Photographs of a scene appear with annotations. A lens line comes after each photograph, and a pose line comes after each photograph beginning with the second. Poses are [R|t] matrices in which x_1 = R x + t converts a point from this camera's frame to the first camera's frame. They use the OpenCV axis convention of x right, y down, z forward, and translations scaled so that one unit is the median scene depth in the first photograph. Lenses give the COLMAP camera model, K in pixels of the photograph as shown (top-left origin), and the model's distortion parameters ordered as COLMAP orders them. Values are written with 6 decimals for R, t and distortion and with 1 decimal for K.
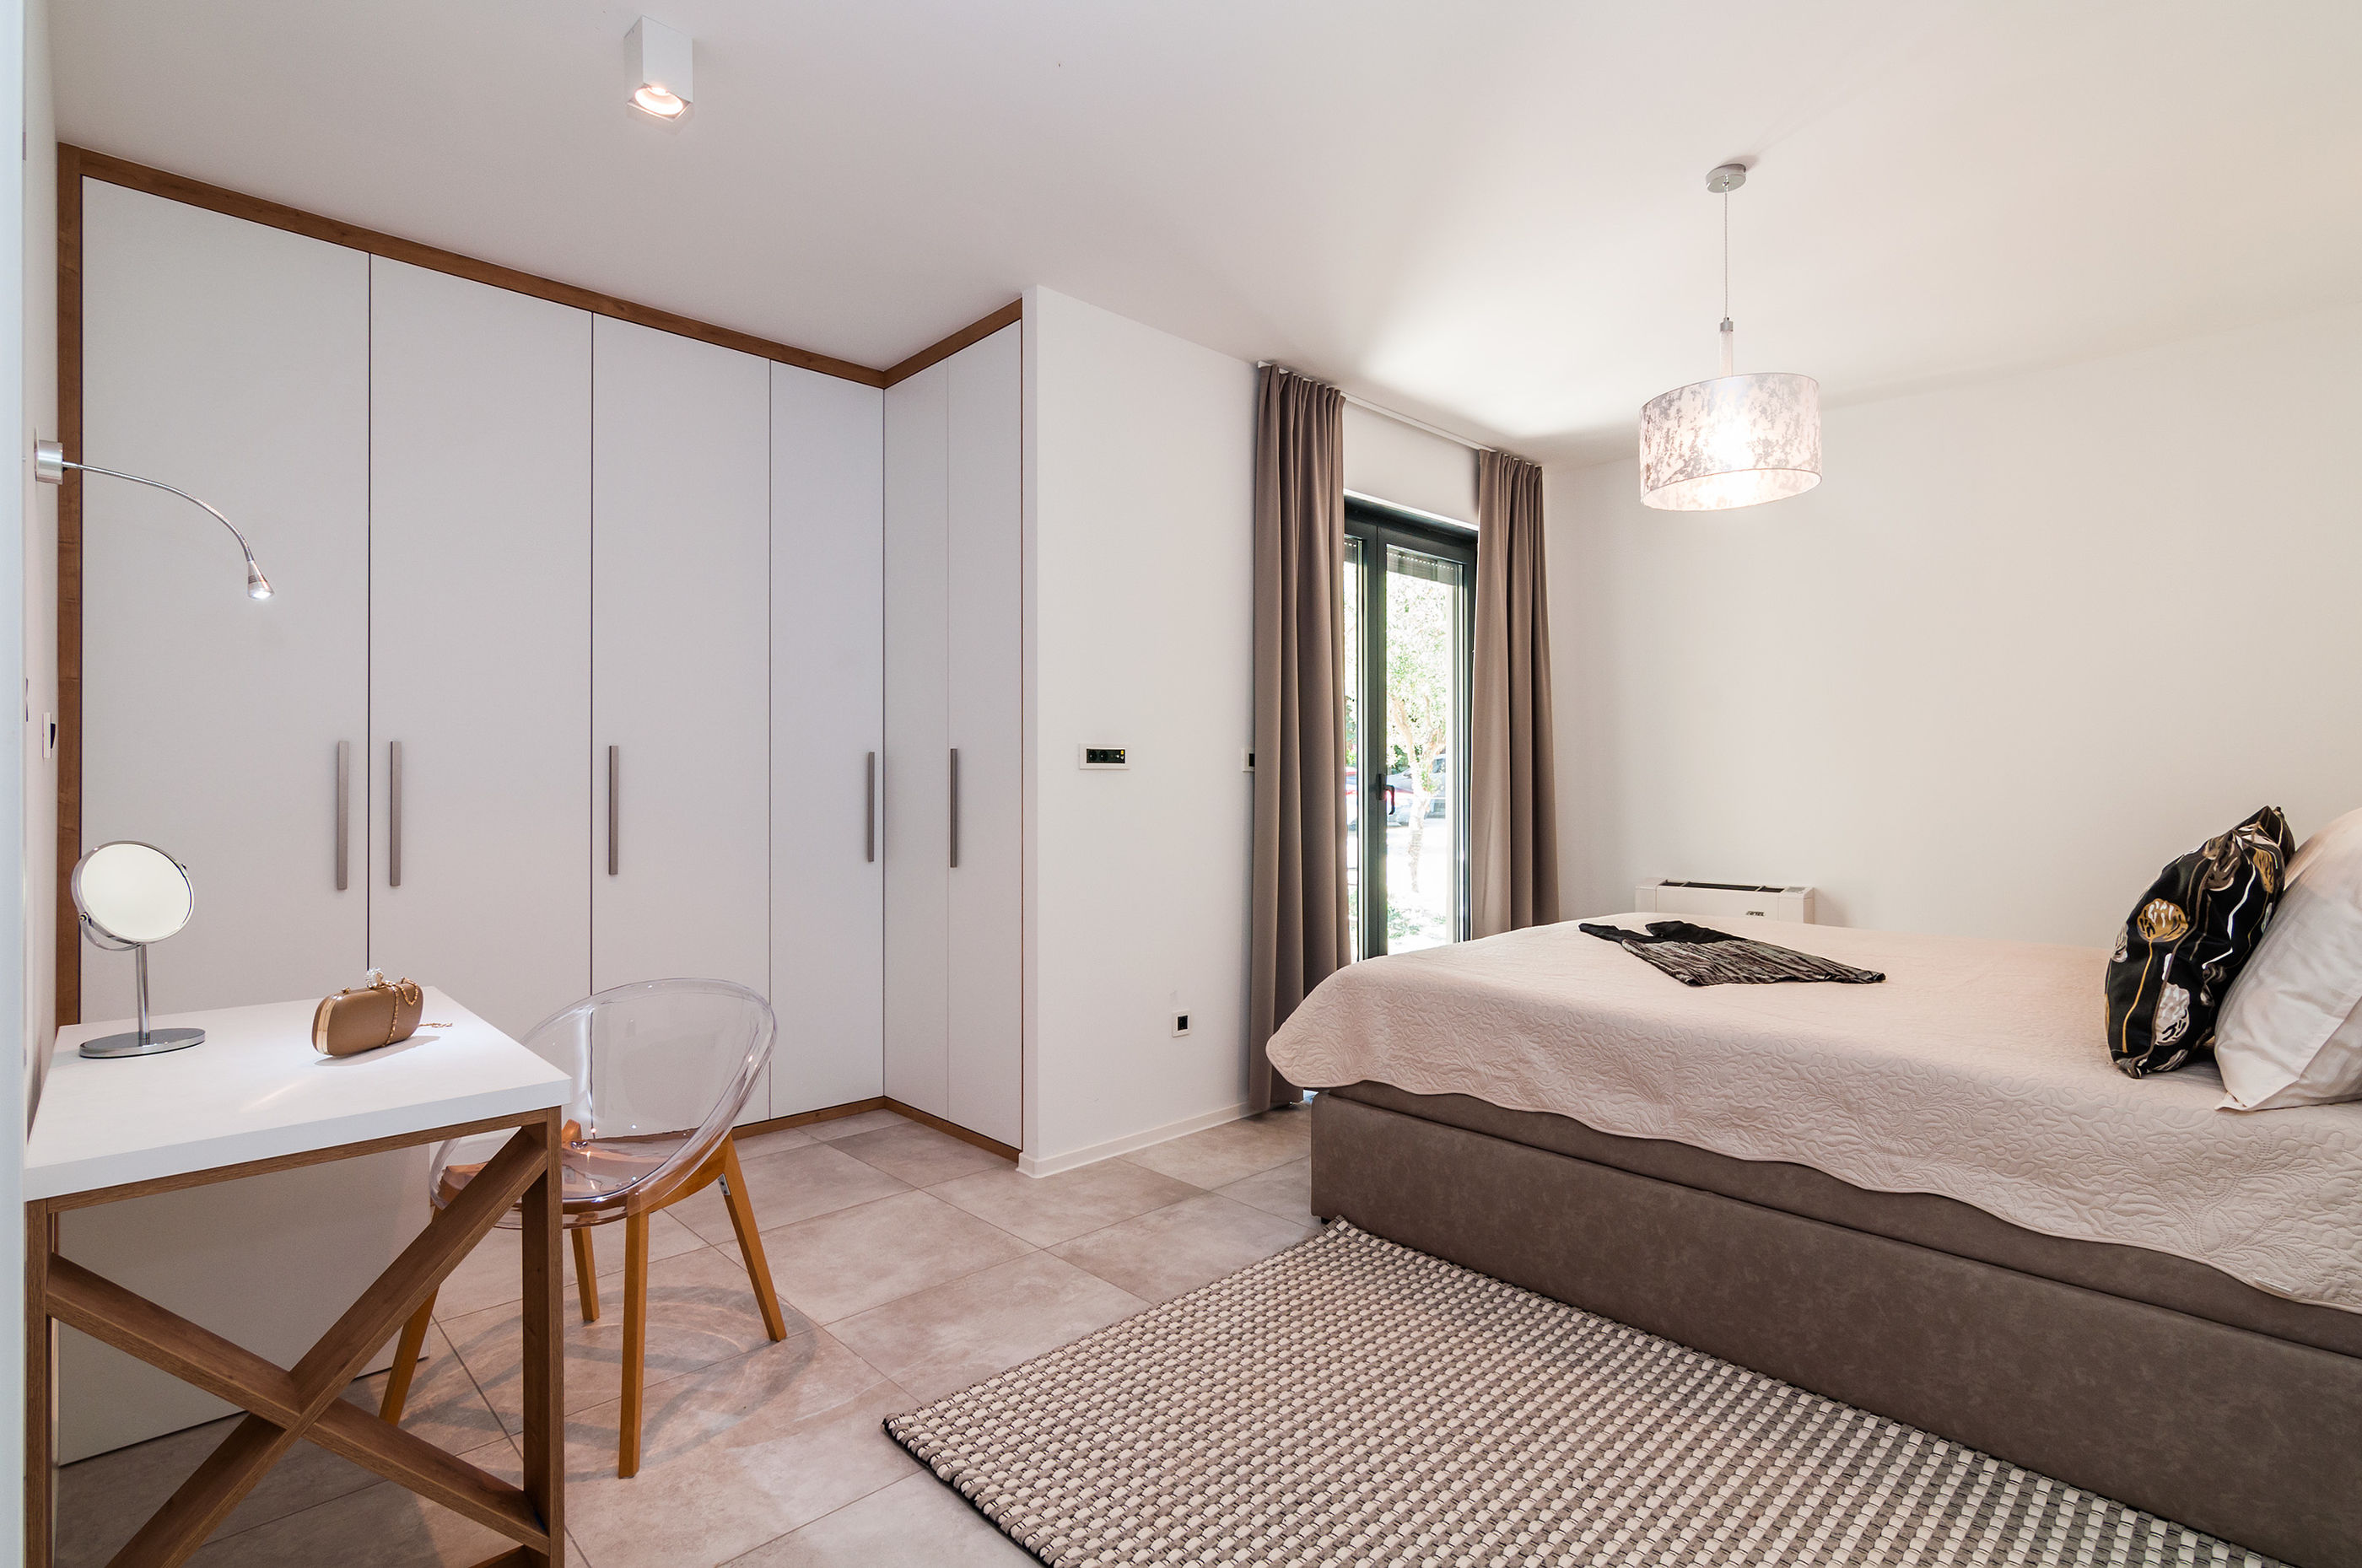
lens RADIAL K [[1142.8, 0, 1188.0], [0, 1142.8, 773.5], [0, 0, 1]] dist [-0.000216, 0.001666]
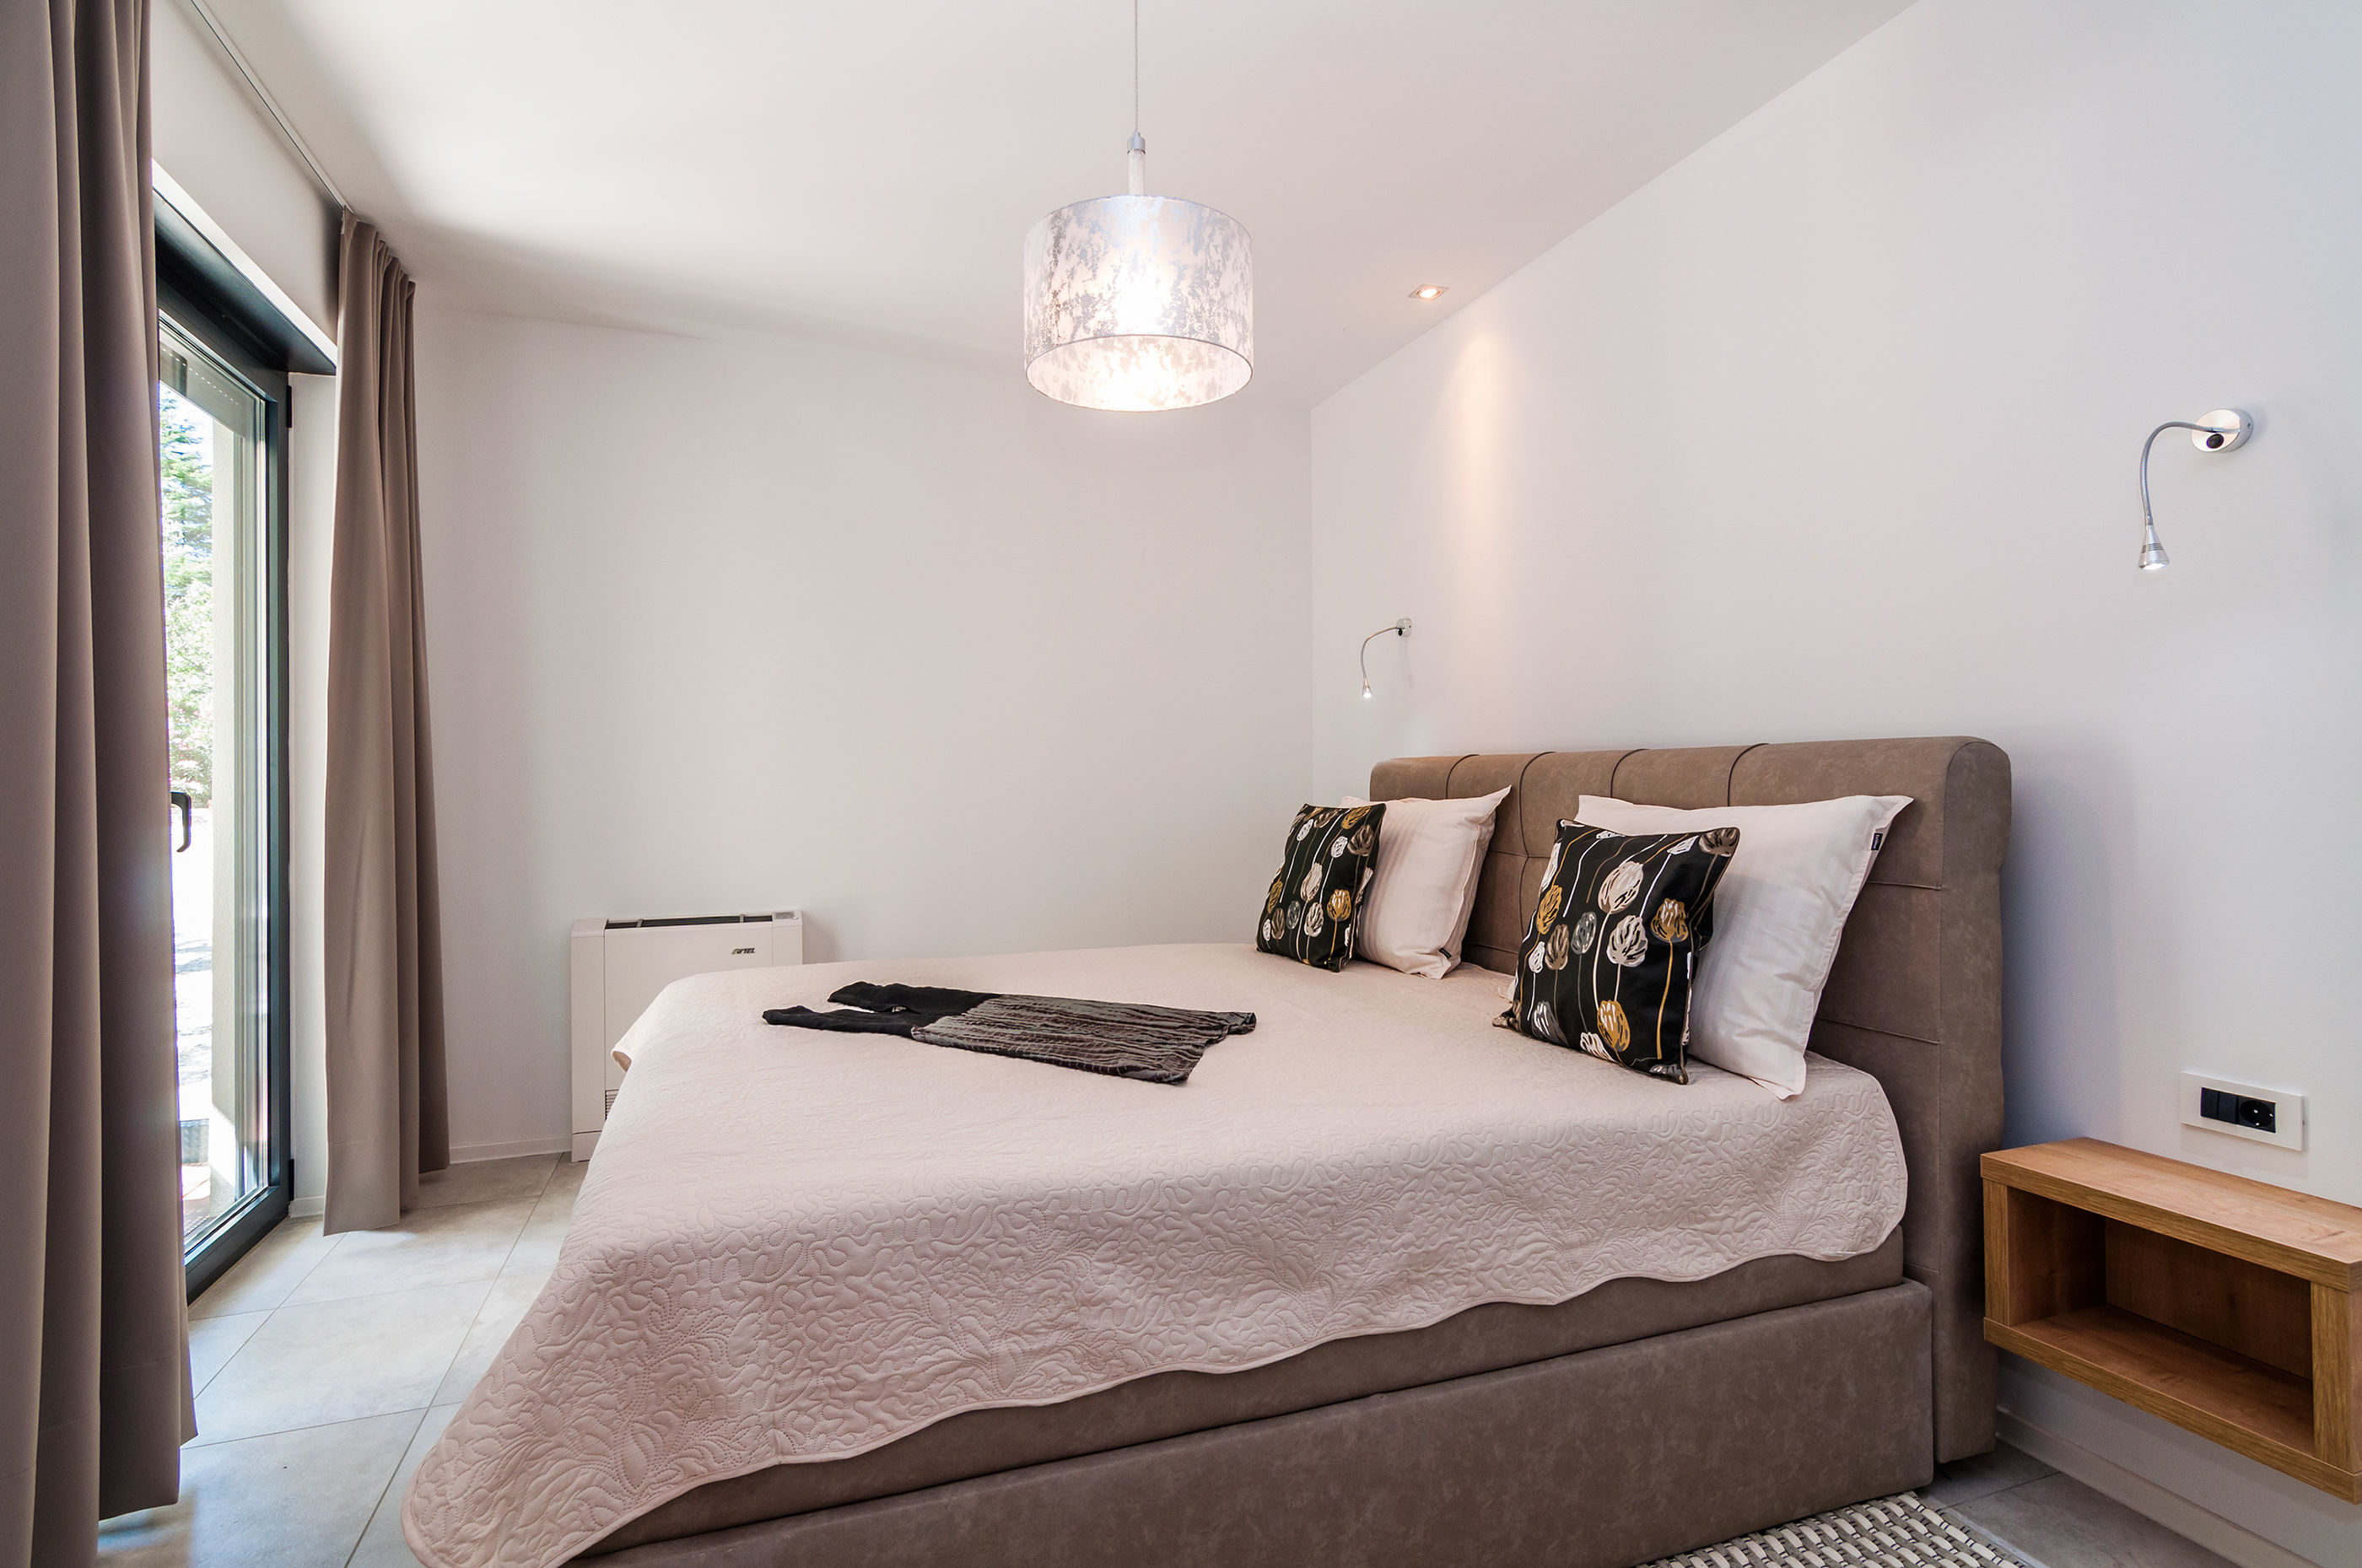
lens RADIAL K [[1142.8, 0, 1171.6], [0, 1142.8, 793.1], [0, 0, 1]] dist [-0.000216, 0.001666]
pose [[0.414928, -0.011380, 0.909783, -0.194617], [-0.001674, 0.999911, 0.013270, 0.004989], [-0.909853, -0.007029, 0.414872, 0.815904]]
